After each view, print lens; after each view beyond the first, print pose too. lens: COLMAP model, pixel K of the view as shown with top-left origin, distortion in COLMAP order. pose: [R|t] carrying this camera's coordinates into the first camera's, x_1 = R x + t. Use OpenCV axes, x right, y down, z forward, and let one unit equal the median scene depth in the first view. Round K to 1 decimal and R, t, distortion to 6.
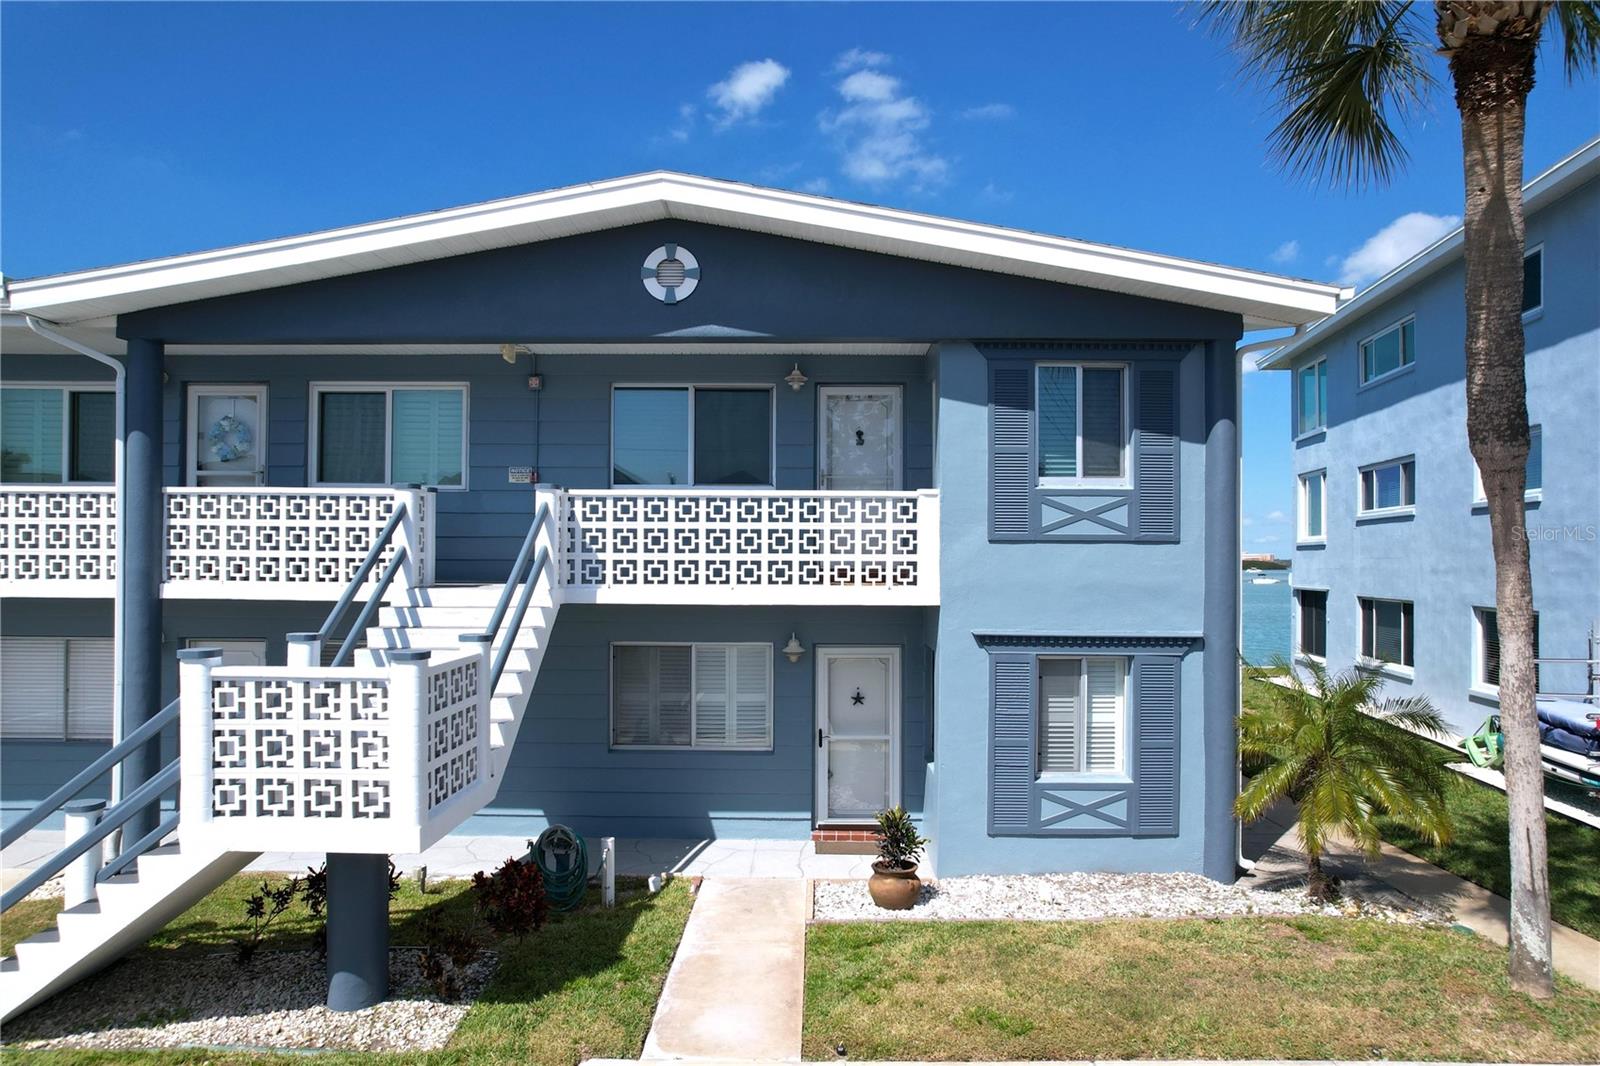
lens RADIAL K [[1043.7, 0, 862.6], [0, 1043.7, 562.5], [0, 0, 1]] dist [-0.079414, 0.075535]
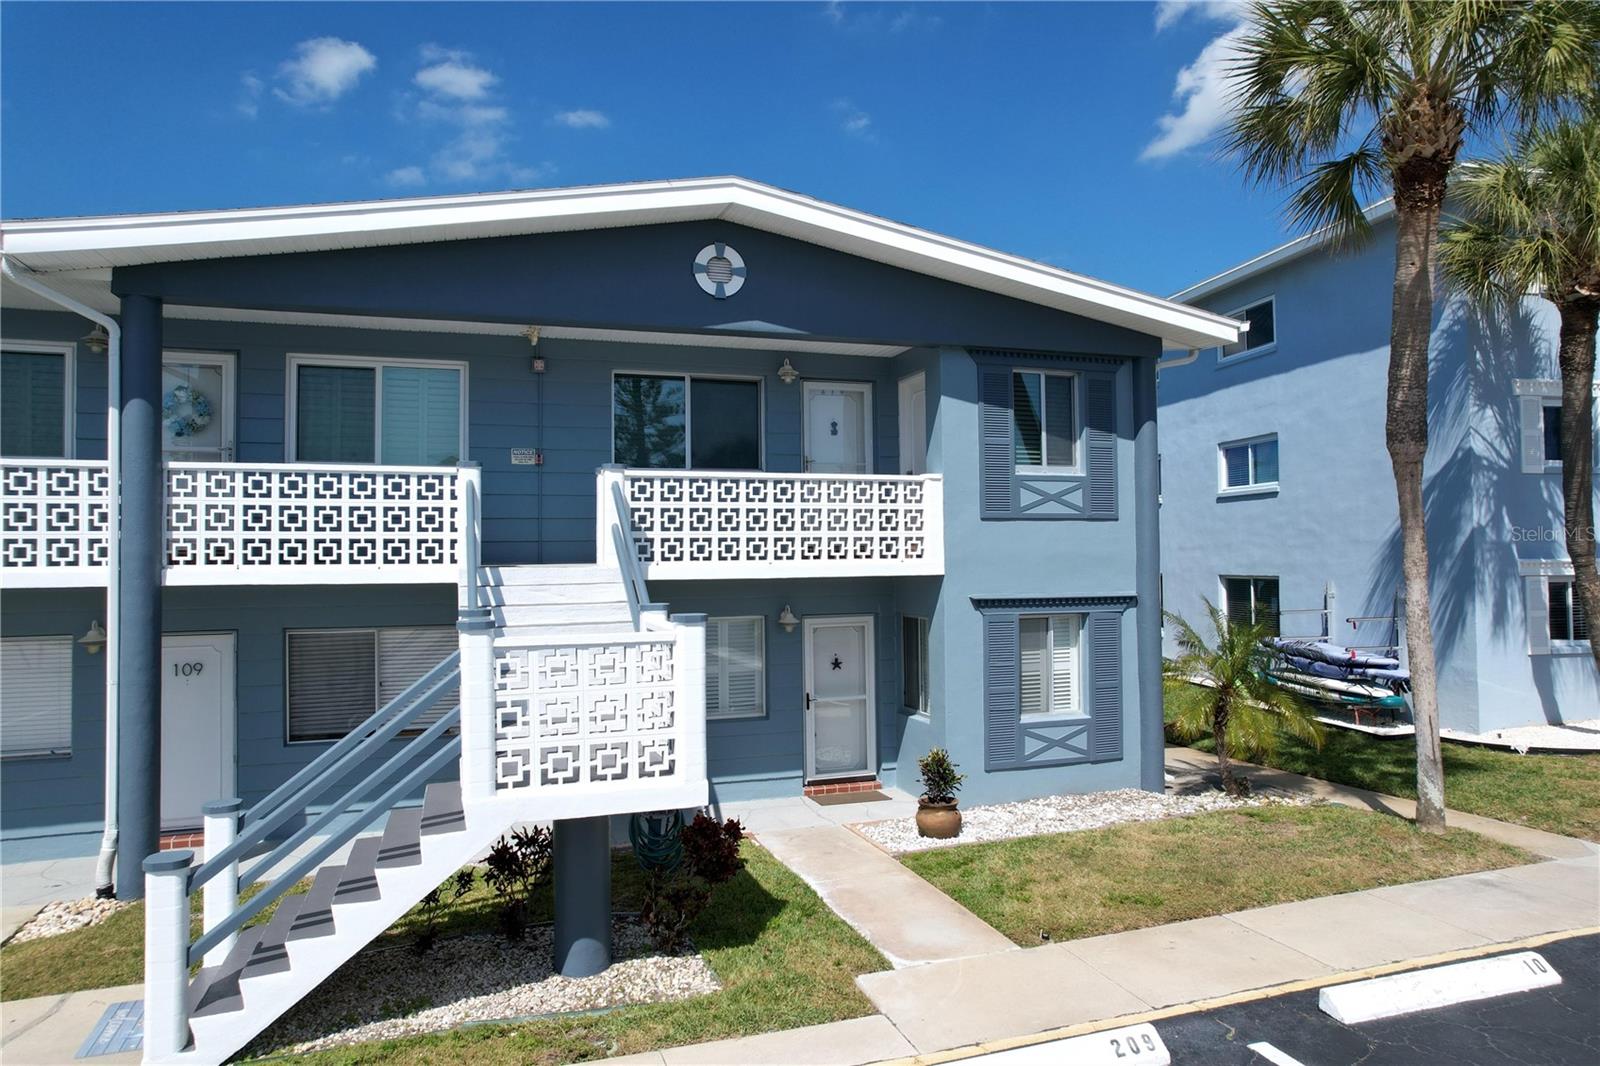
lens RADIAL K [[1018.7, 0, 807.1], [0, 1018.7, 536.4], [0, 0, 1]] dist [-0.081197, 0.071877]
pose [[0.944026, -0.009027, 0.329749, -0.438790], [0.016981, 0.999630, -0.021249, 0.019982], [-0.329435, 0.025659, 0.943830, -0.013317]]
